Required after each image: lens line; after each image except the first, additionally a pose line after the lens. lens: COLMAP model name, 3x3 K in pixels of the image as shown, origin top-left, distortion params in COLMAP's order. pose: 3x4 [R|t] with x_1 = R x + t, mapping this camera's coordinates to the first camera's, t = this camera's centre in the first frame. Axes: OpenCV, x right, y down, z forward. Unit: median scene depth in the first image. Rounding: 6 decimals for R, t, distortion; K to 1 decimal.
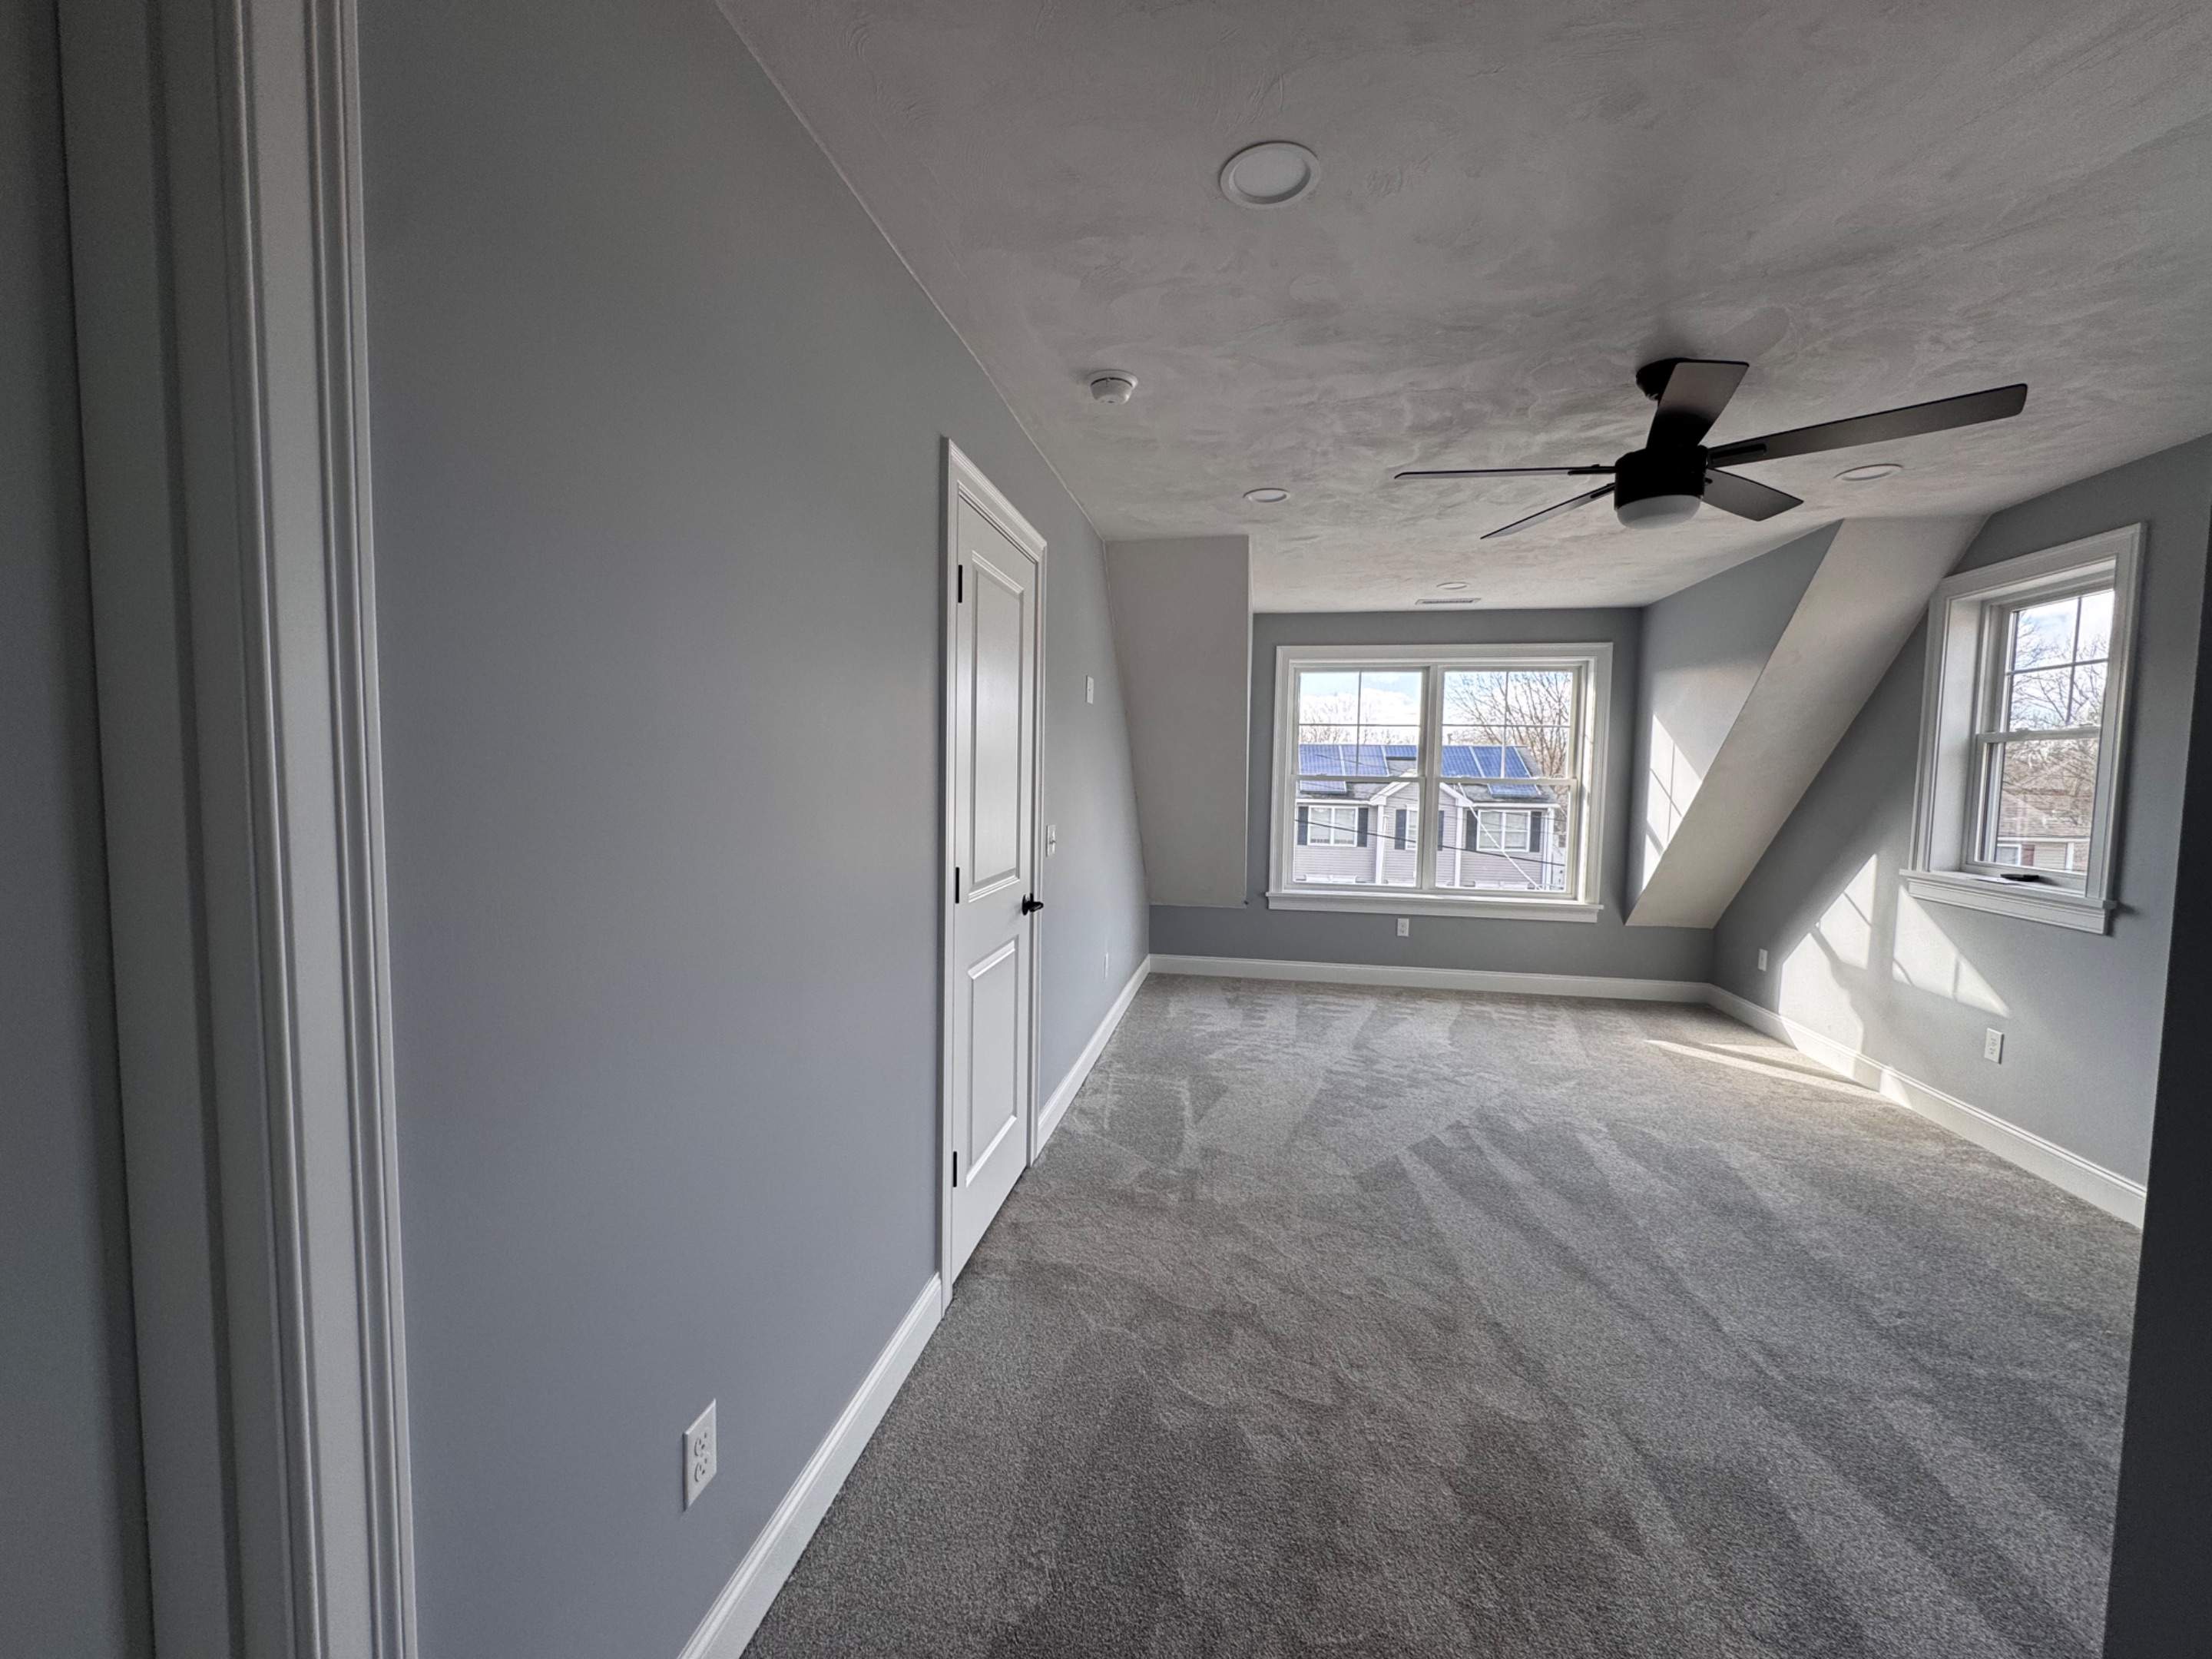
lens RADIAL K [[884.1, 0, 1103.0], [0, 884.1, 828.2], [0, 0, 1]] dist [-0.004656, 0.000816]
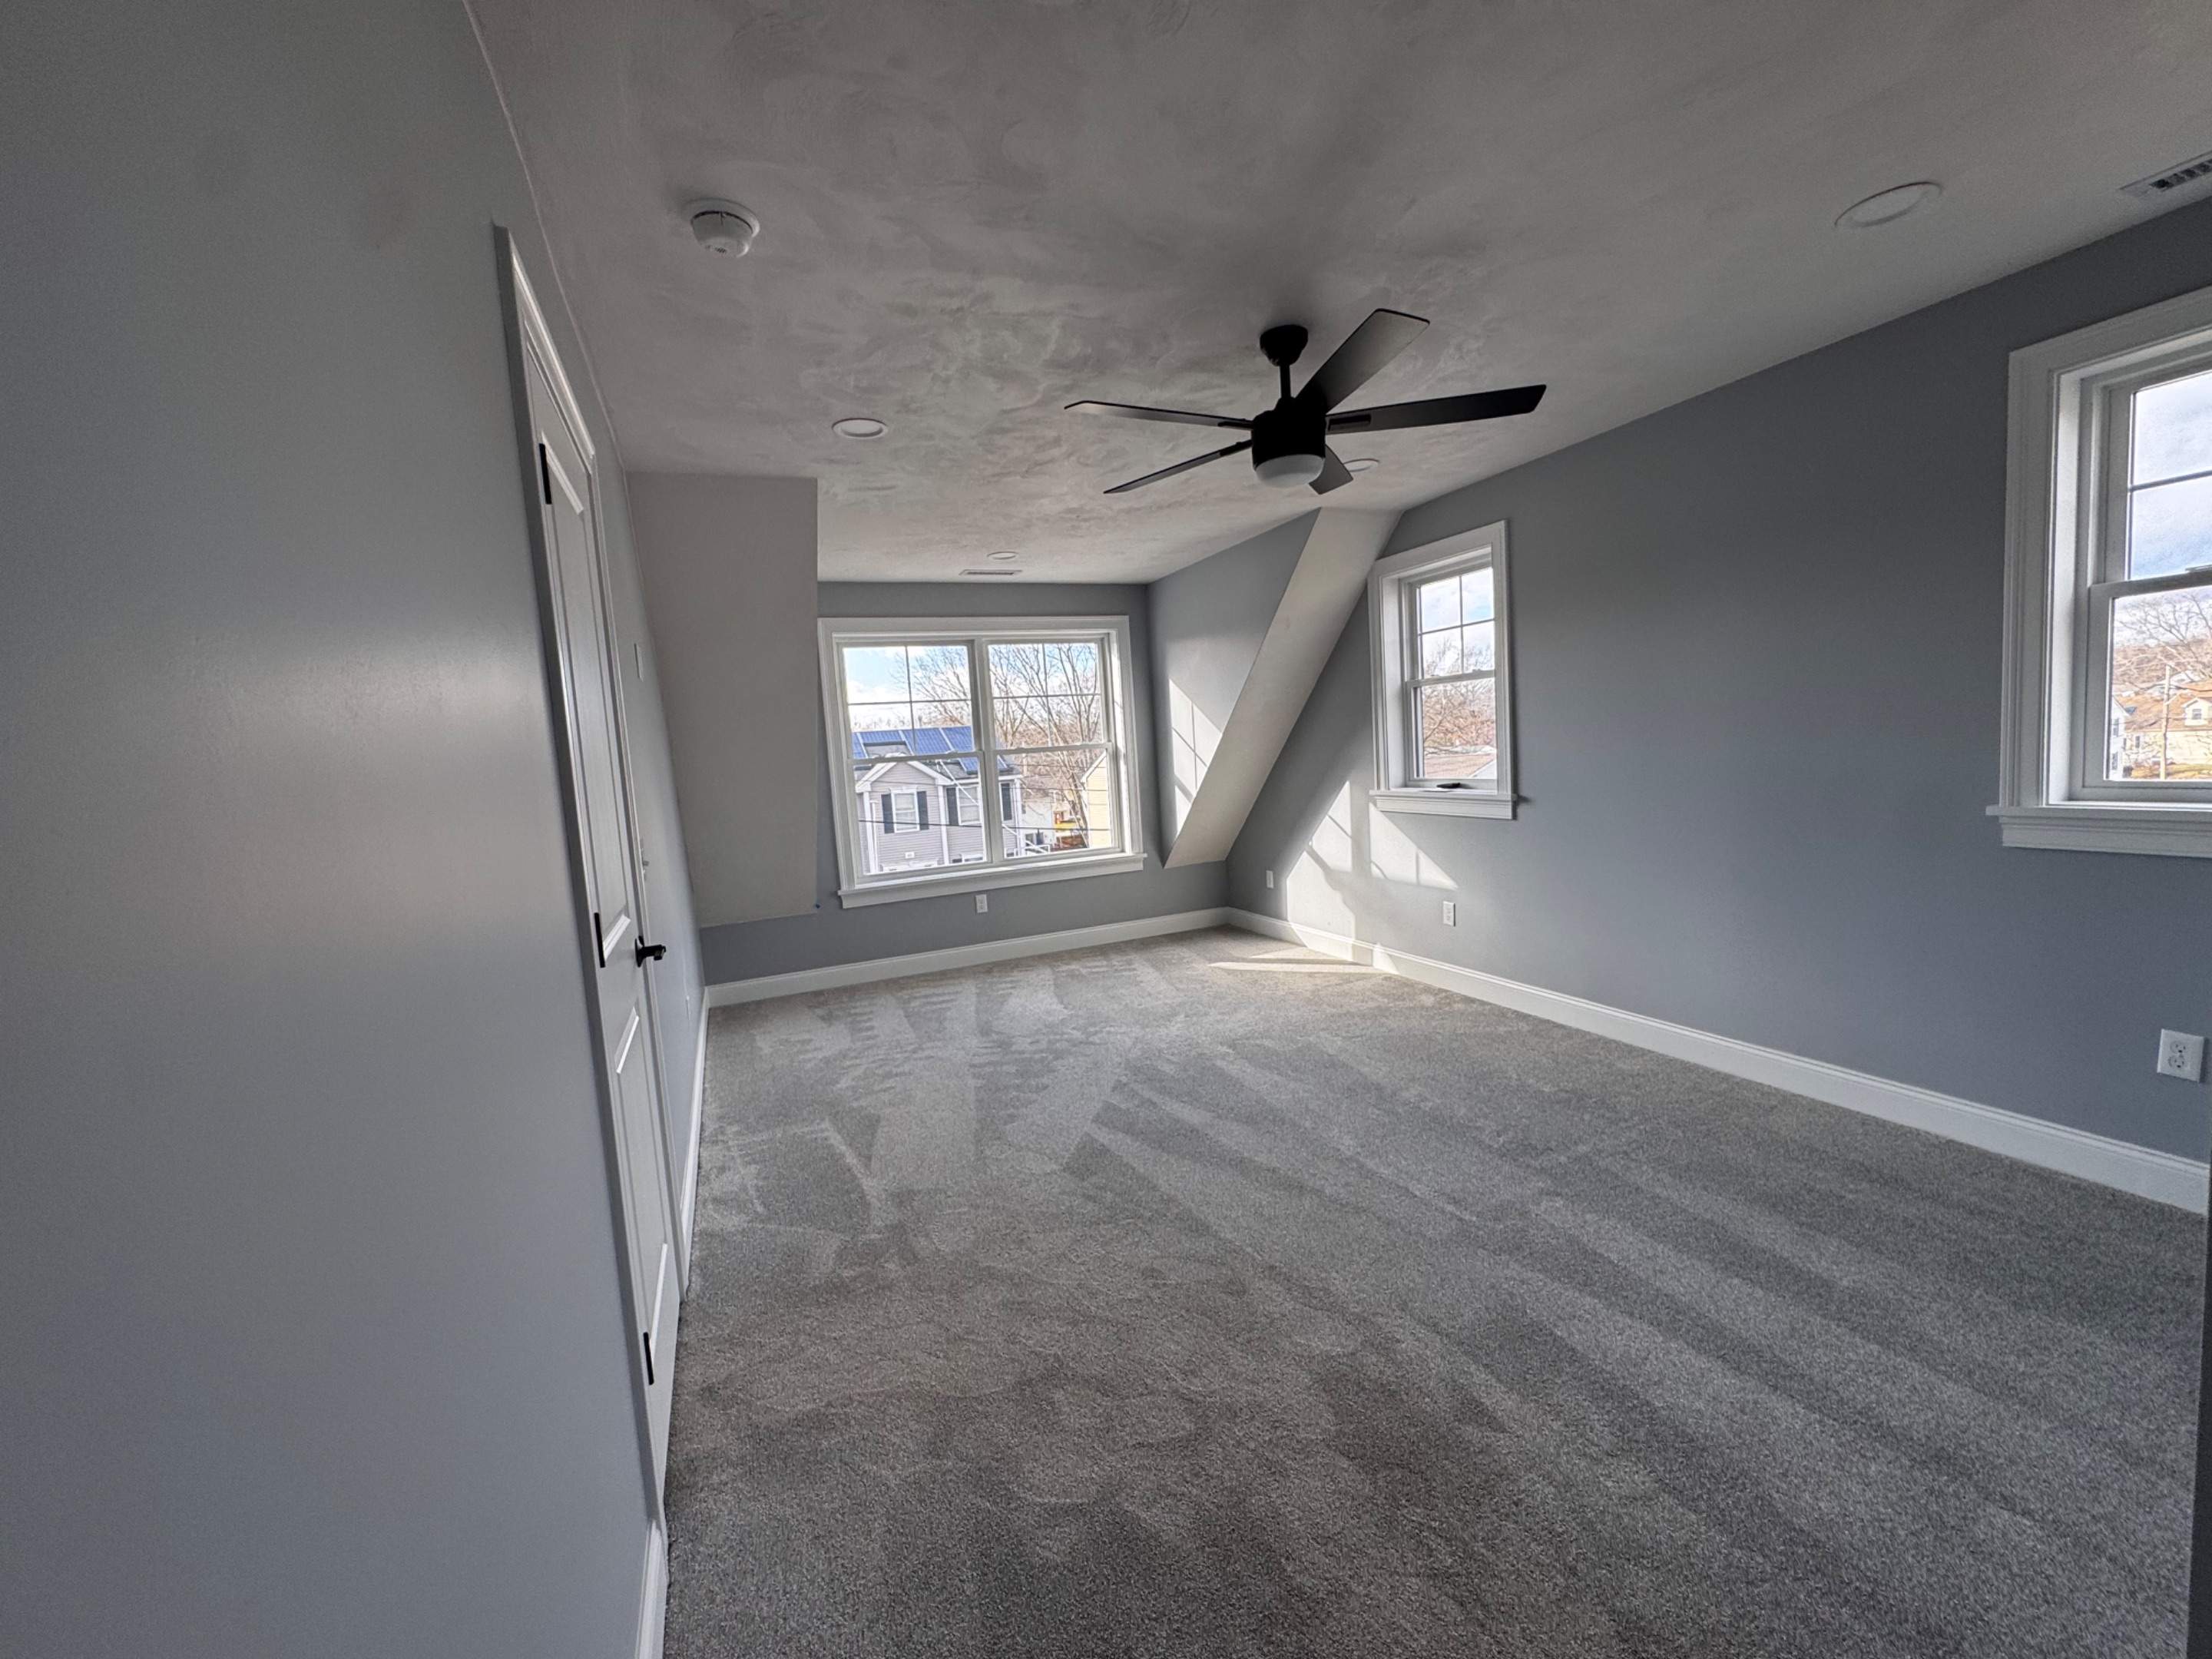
lens RADIAL K [[884.1, 0, 1103.0], [0, 884.1, 828.2], [0, 0, 1]] dist [-0.004656, 0.000816]
pose [[0.829974, -0.122036, 0.544289, -0.132886], [0.115535, 0.992224, 0.046292, -0.003240], [-0.545706, 0.024463, 0.837619, 0.162644]]
